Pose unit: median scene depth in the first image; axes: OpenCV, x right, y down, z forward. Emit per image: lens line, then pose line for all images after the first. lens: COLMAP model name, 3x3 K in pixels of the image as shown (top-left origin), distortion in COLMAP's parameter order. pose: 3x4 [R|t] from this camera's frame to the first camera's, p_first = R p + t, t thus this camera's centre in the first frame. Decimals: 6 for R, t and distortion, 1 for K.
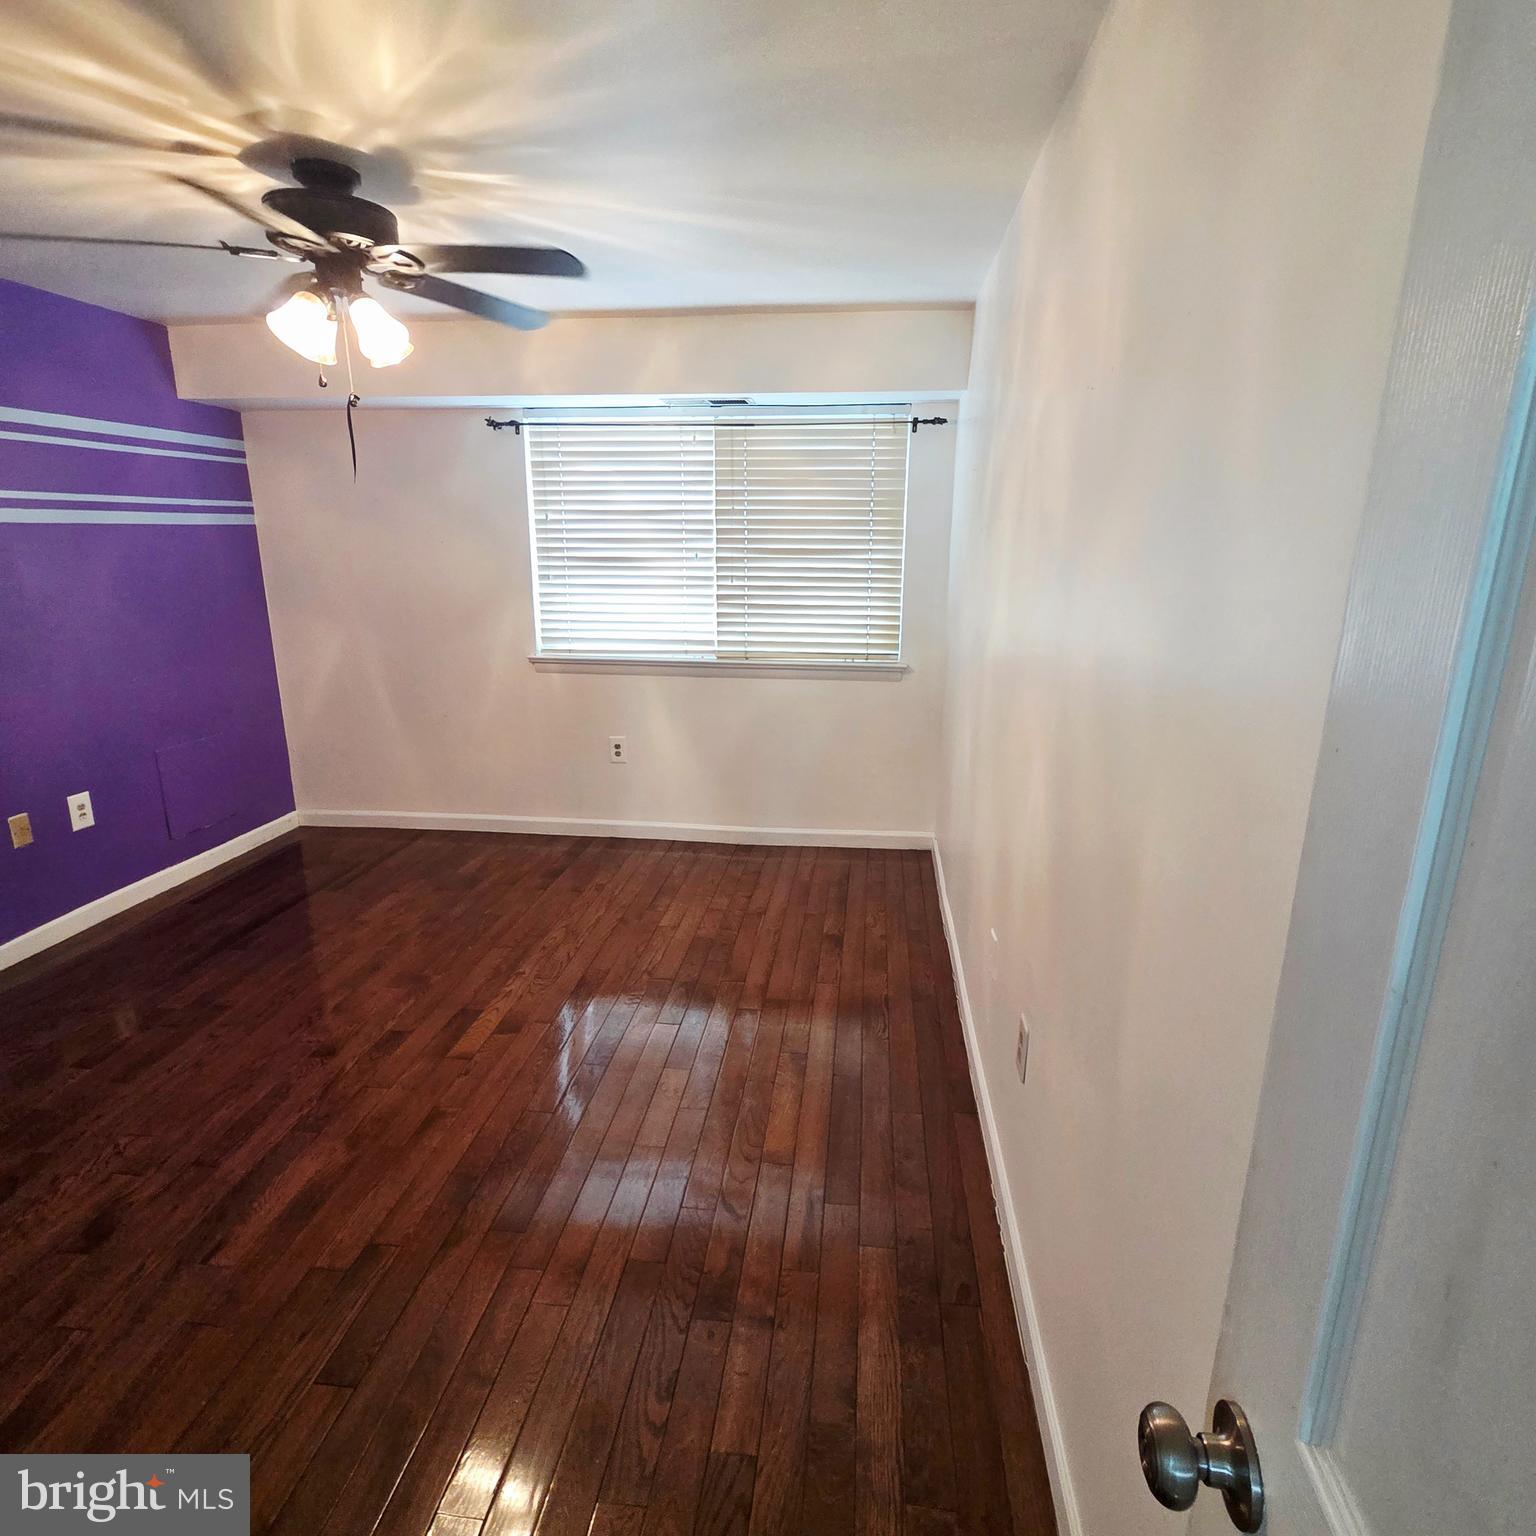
lens RADIAL K [[837.9, 0, 782.7], [0, 837.9, 748.7], [0, 0, 1]] dist [0.004528, -0.001620]
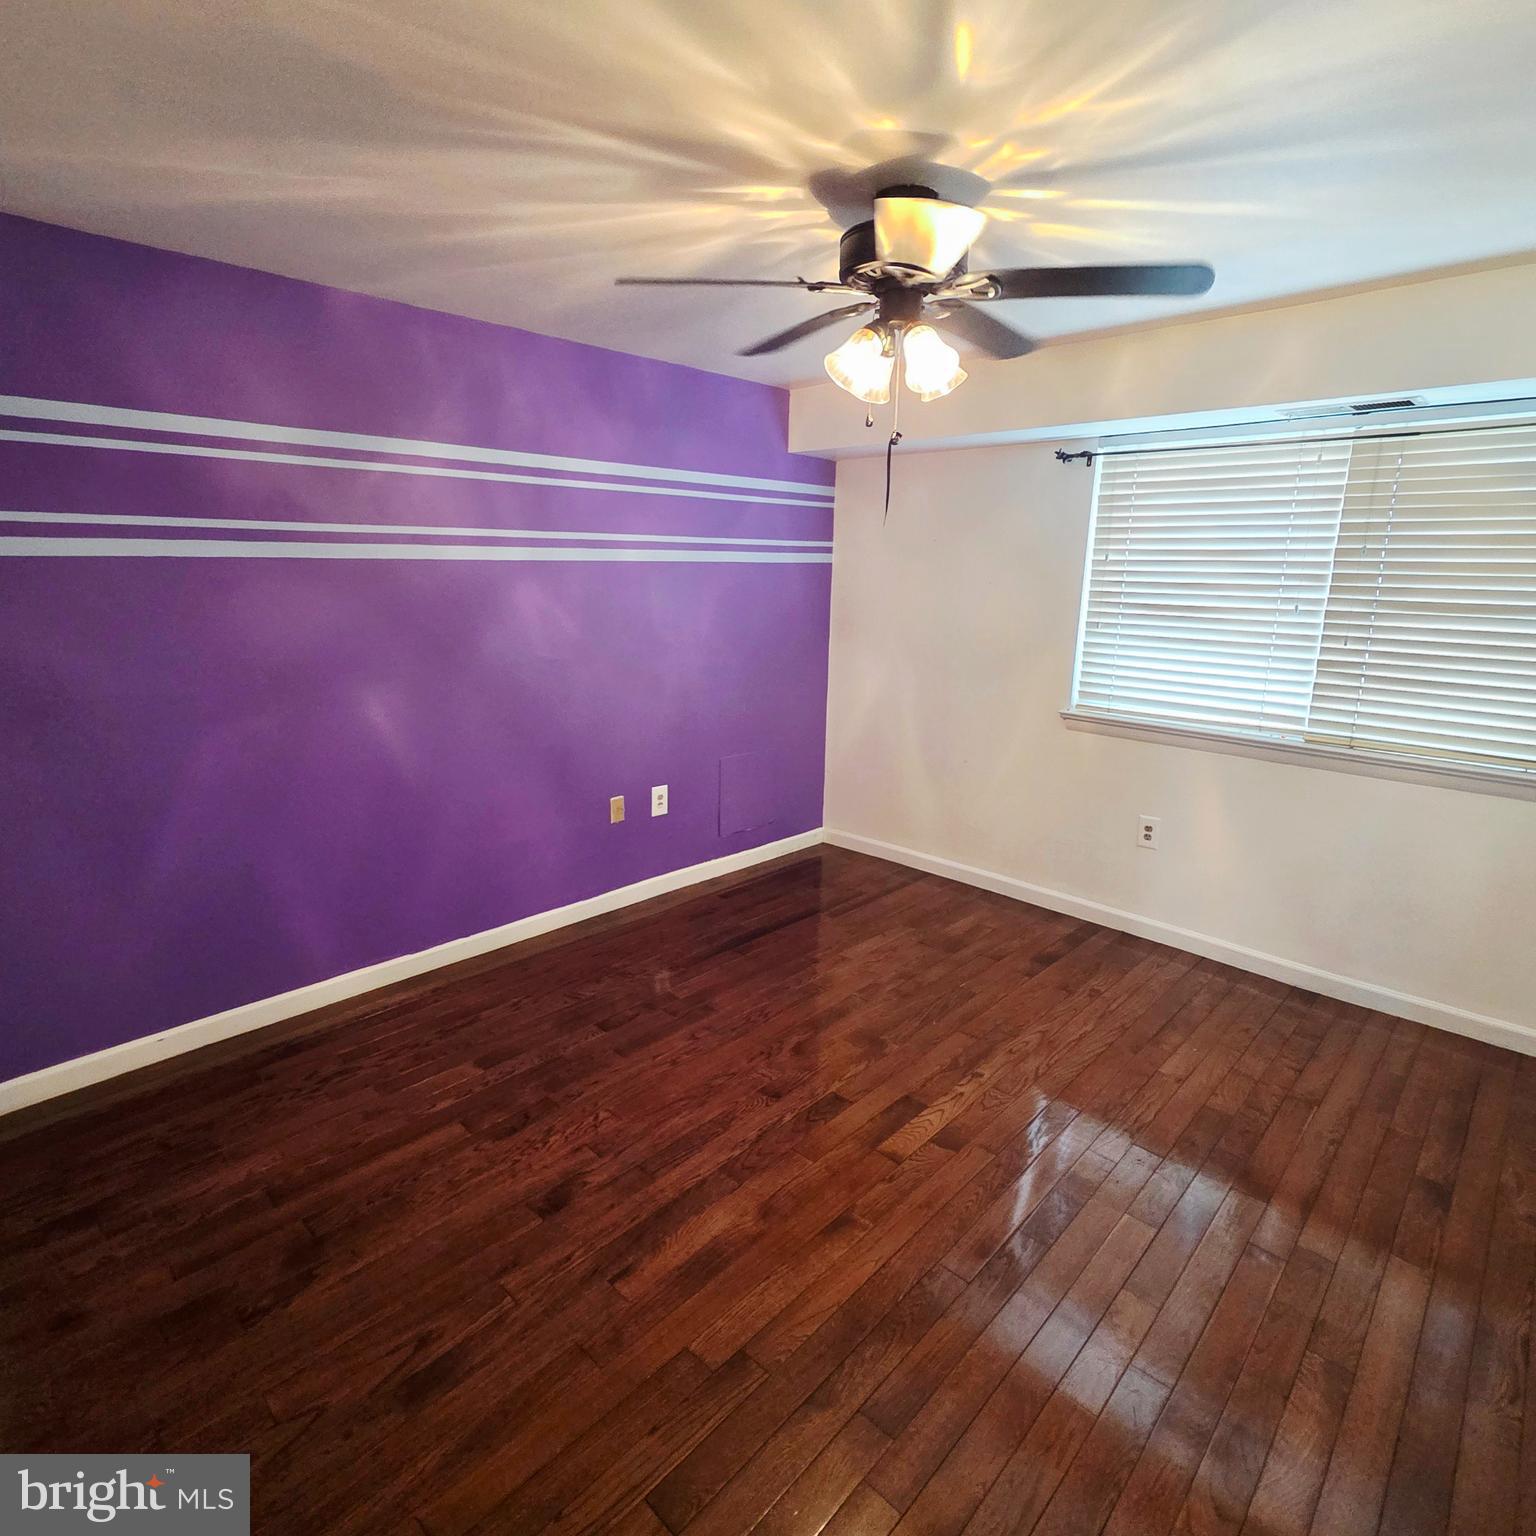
lens RADIAL K [[837.9, 0, 782.7], [0, 837.9, 748.7], [0, 0, 1]] dist [0.004528, -0.001620]
pose [[0.795235, 0.141176, -0.589636, -0.005795], [-0.164214, 0.986315, 0.014679, -0.041385], [0.583640, 0.085153, 0.807535, 0.125583]]
